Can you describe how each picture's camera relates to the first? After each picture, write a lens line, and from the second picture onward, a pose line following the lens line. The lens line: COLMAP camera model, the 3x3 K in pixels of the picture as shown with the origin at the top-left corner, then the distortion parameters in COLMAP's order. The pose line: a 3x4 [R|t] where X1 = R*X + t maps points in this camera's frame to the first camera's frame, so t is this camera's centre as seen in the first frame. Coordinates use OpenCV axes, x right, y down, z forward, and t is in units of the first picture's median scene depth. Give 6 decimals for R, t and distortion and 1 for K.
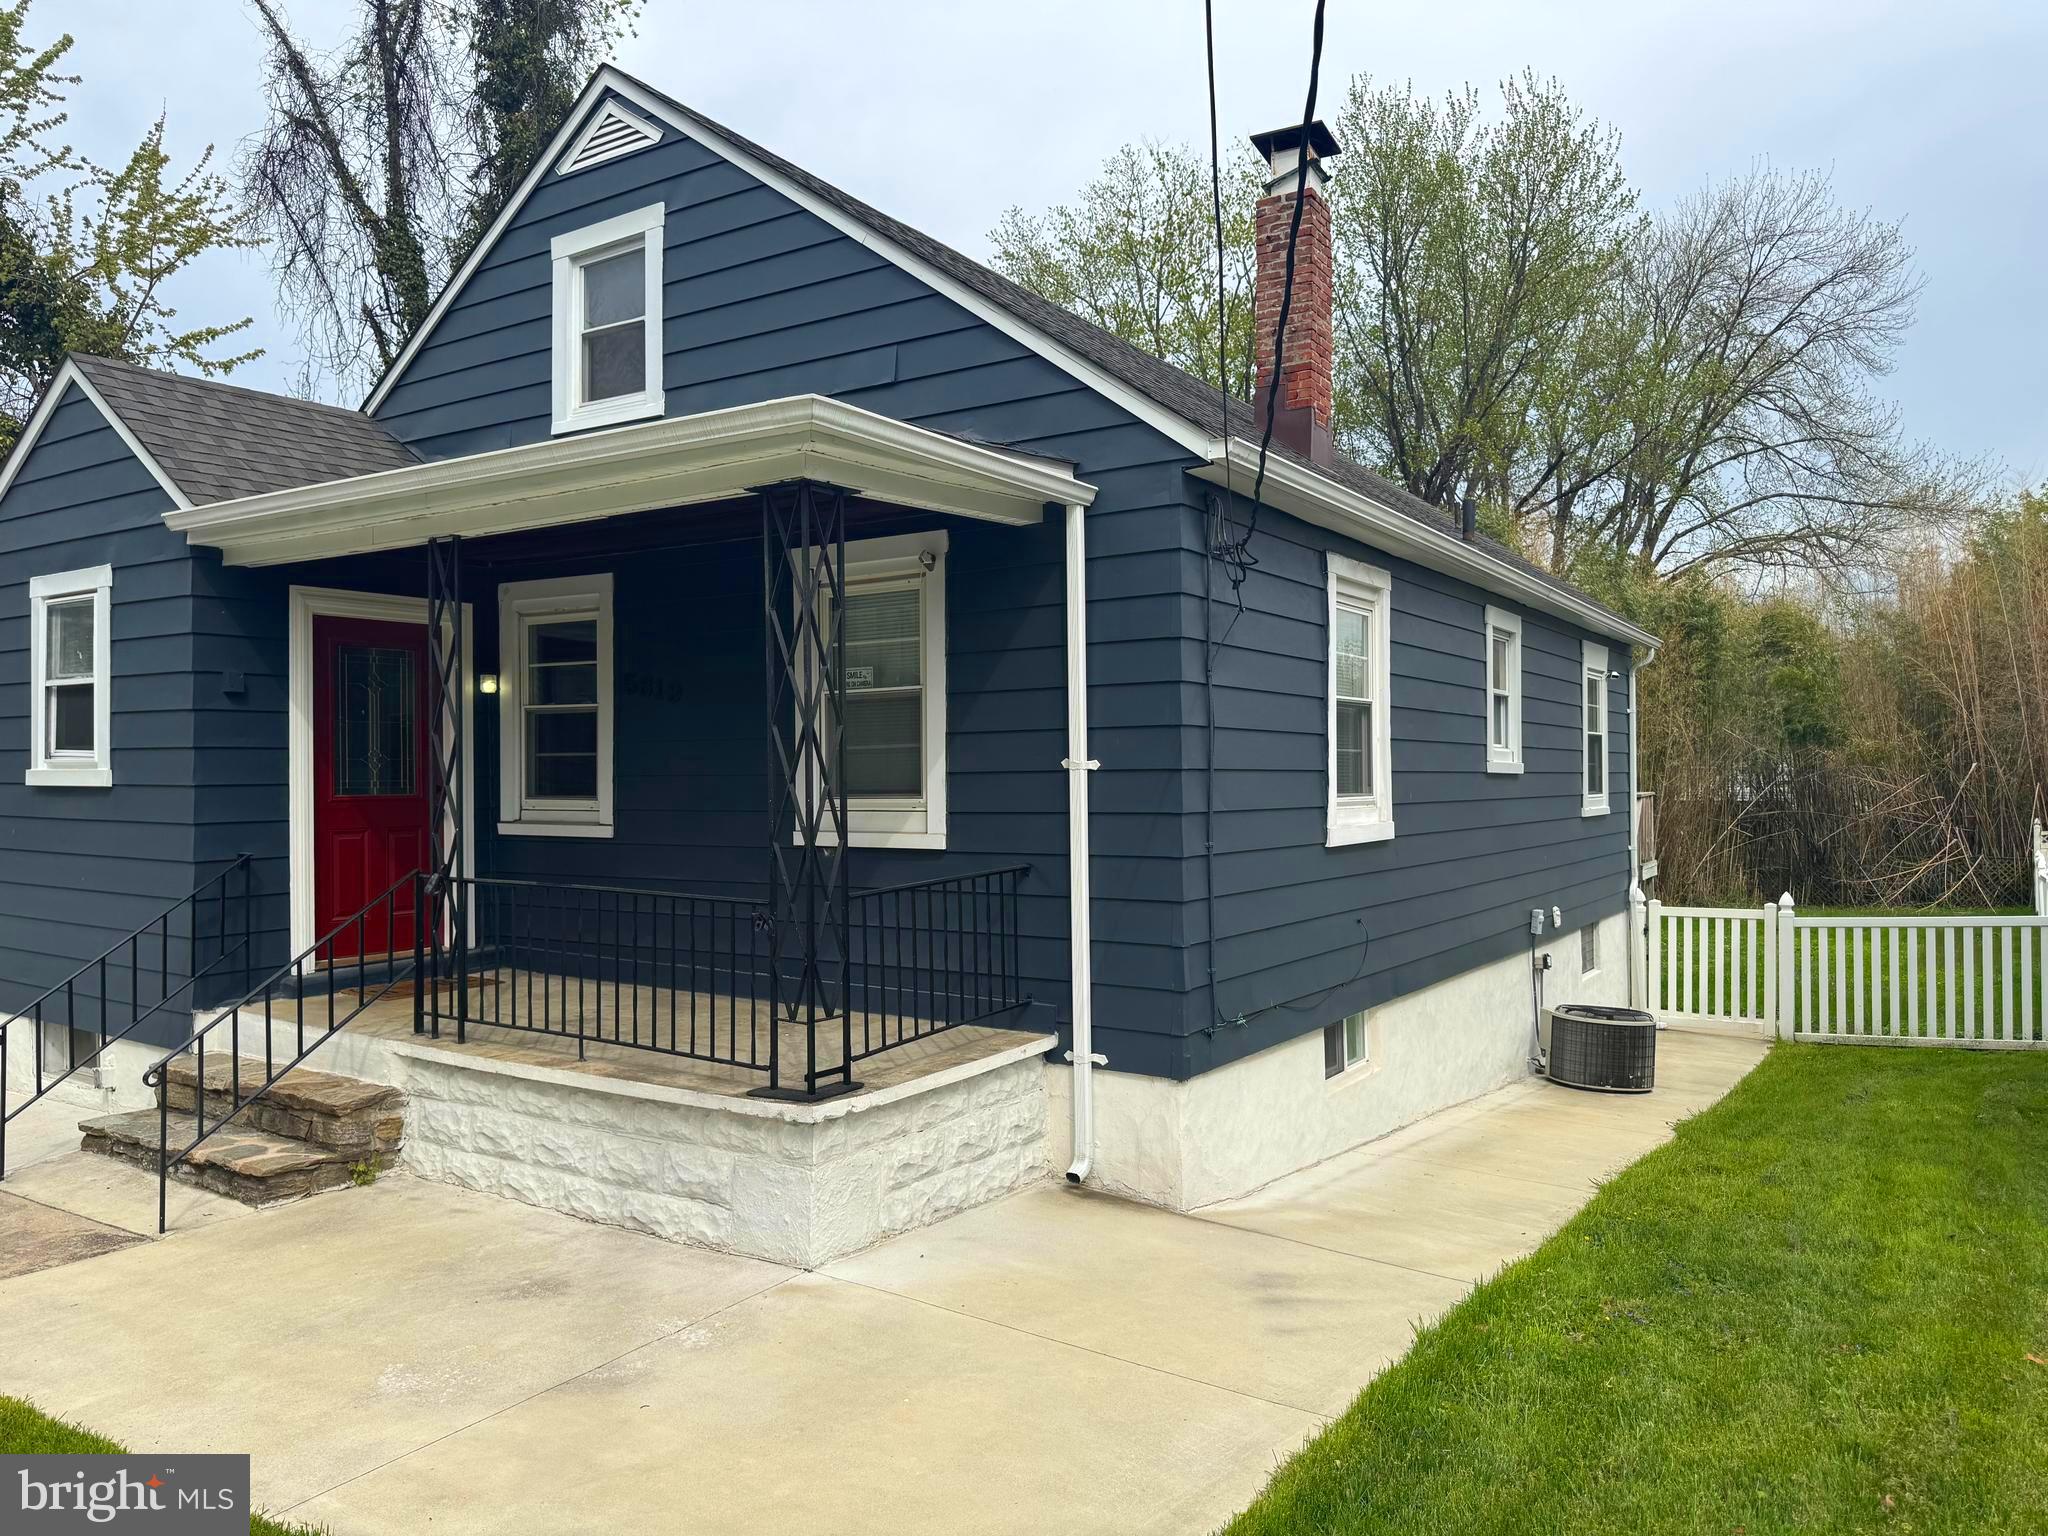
lens RADIAL K [[1452.9, 0, 1017.1], [0, 1452.9, 758.6], [0, 0, 1]] dist [0.050700, -0.075761]
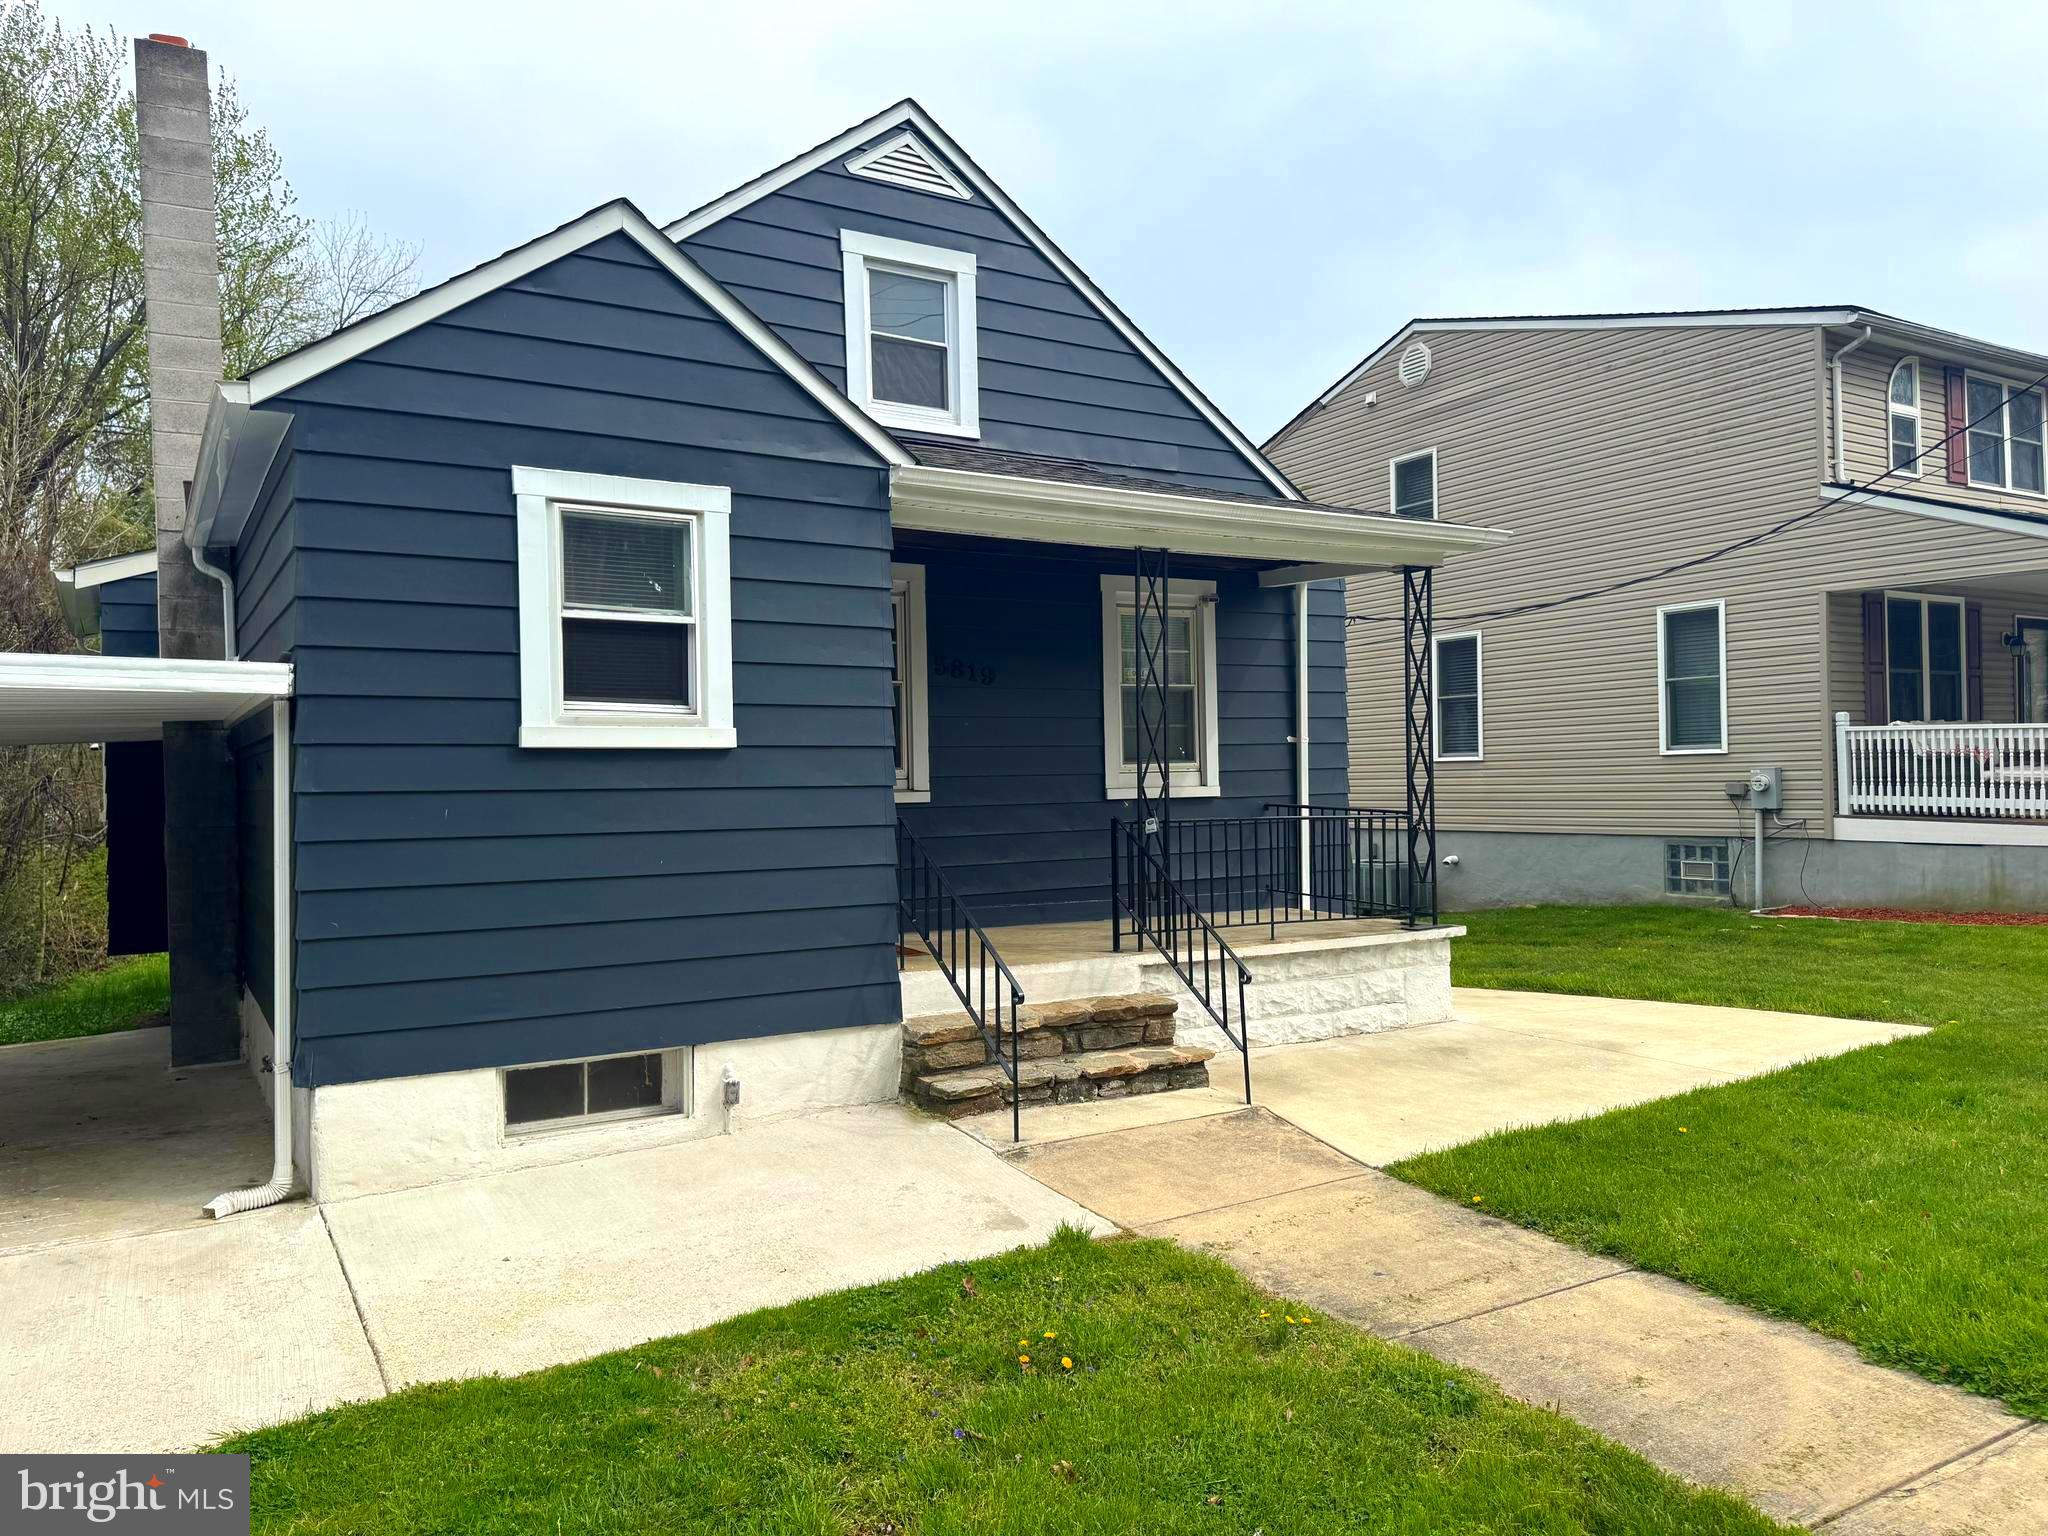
lens RADIAL K [[1431.3, 0, 1024.0], [0, 1431.3, 768.0], [0, 0, 1]] dist [0.182614, -0.387161]
pose [[0.425758, 0.002620, 0.904833, -1.379071], [0.005010, 0.999974, -0.005253, 0.038062], [-0.904823, 0.006770, 0.425734, 0.512056]]
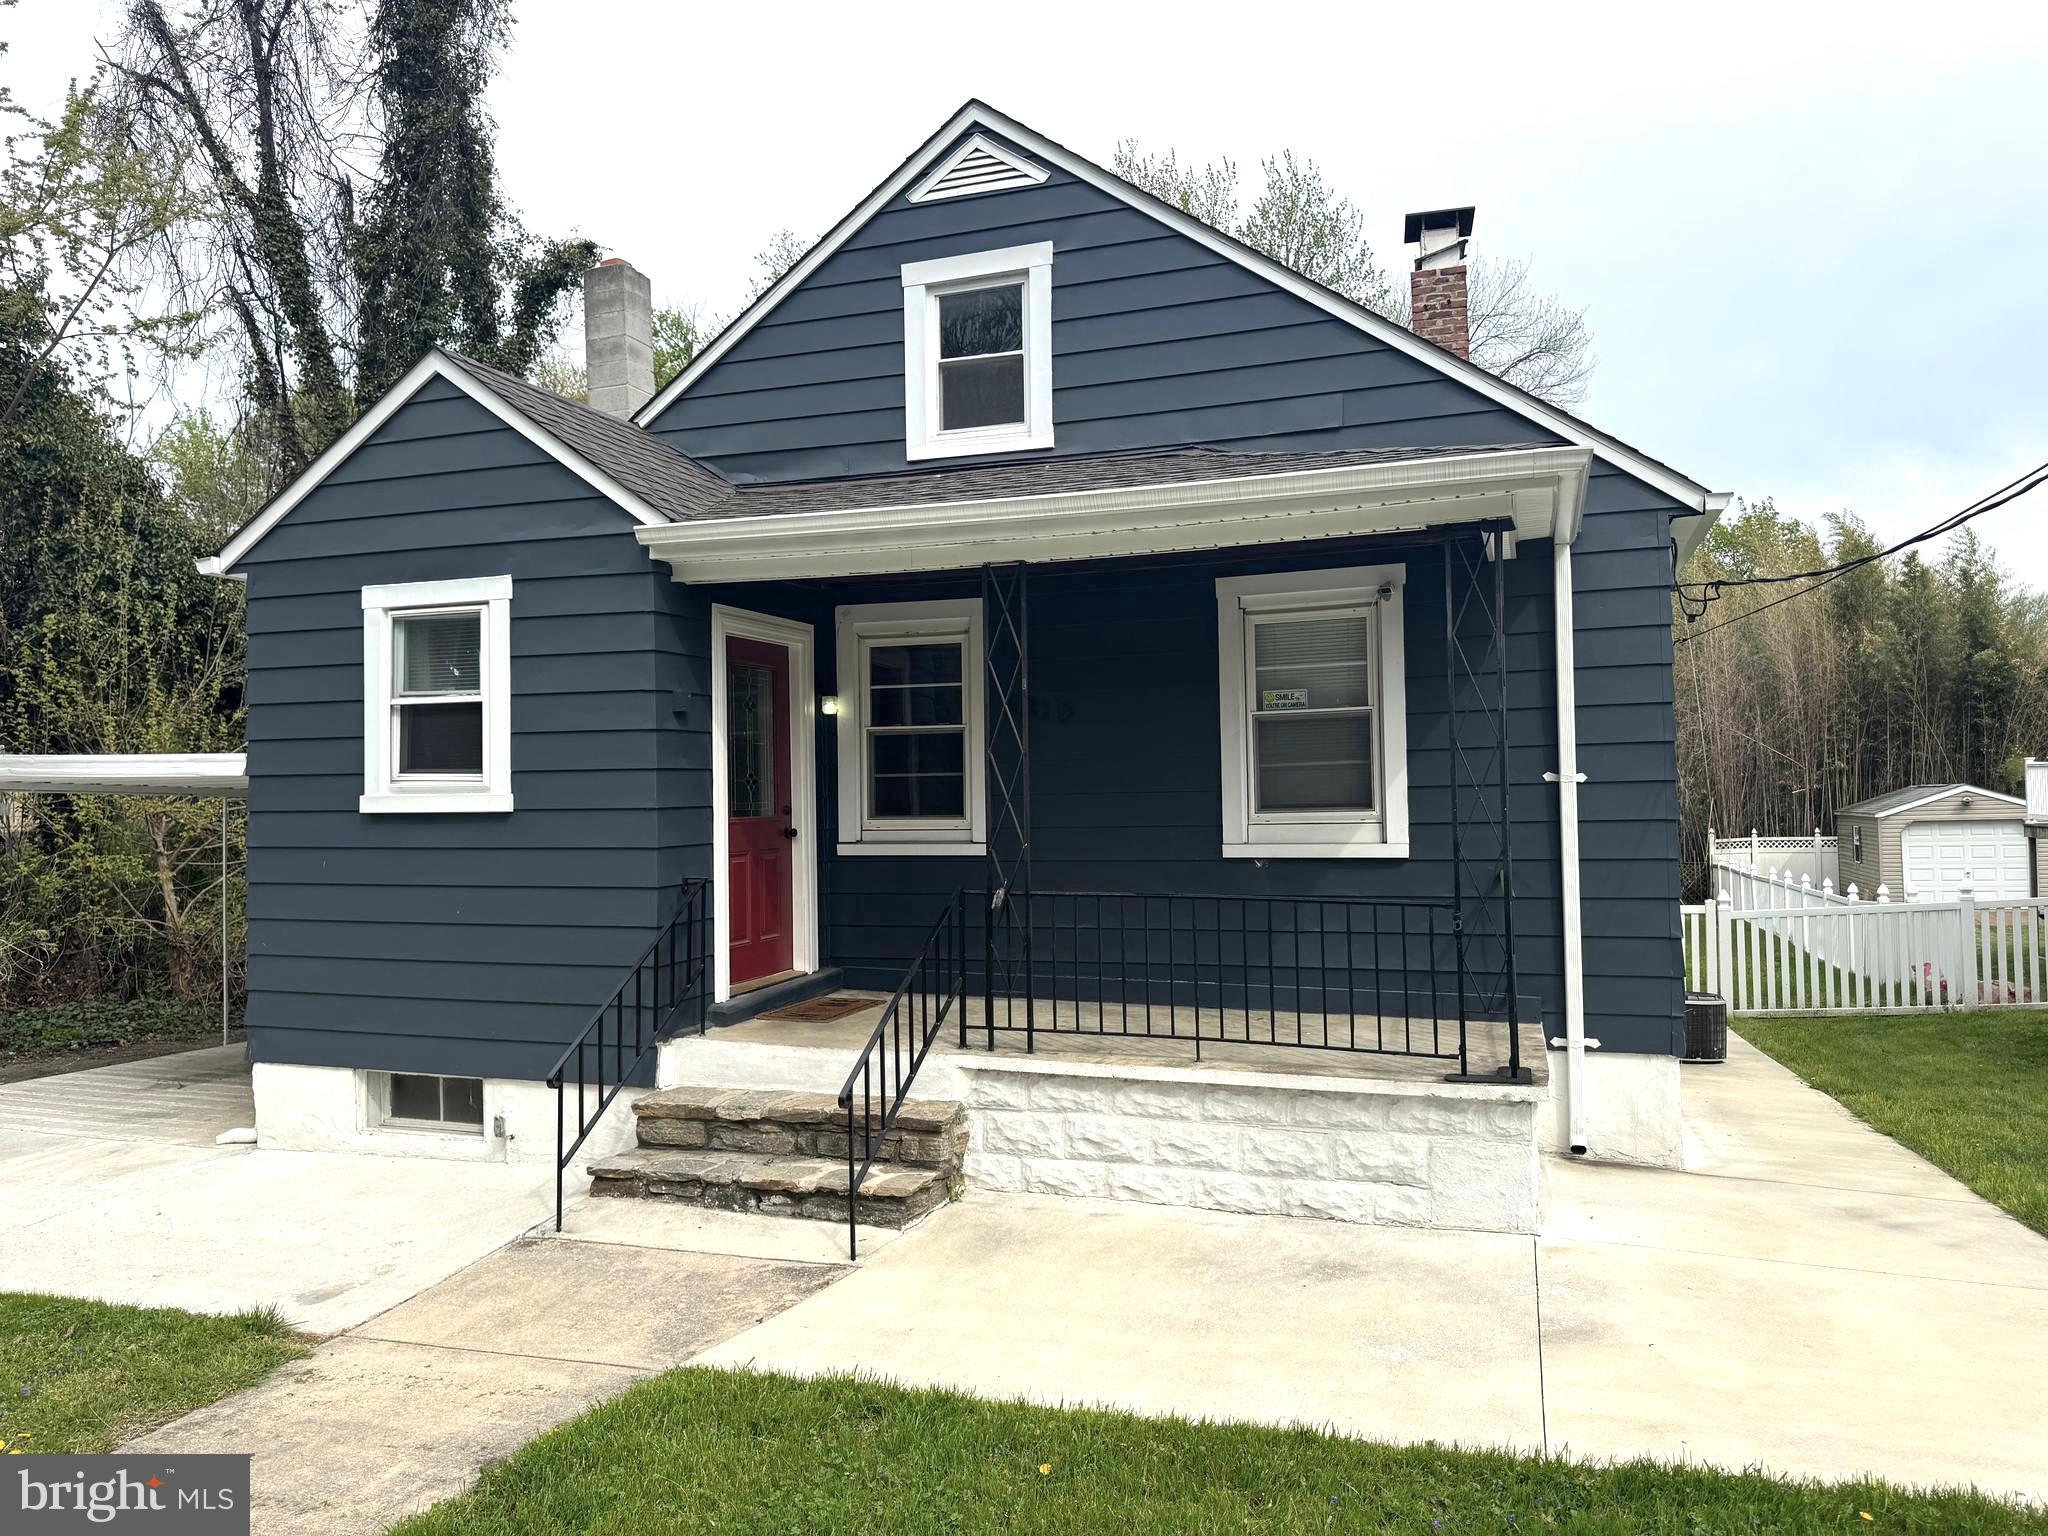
lens RADIAL K [[1436.7, 0, 1027.2], [0, 1436.7, 756.5], [0, 0, 1]] dist [0.116057, -0.161187]
pose [[0.968670, -0.003744, 0.248324, -0.558126], [0.008566, 0.999795, -0.018341, 0.003972], [-0.248205, 0.019894, 0.968503, 0.014084]]
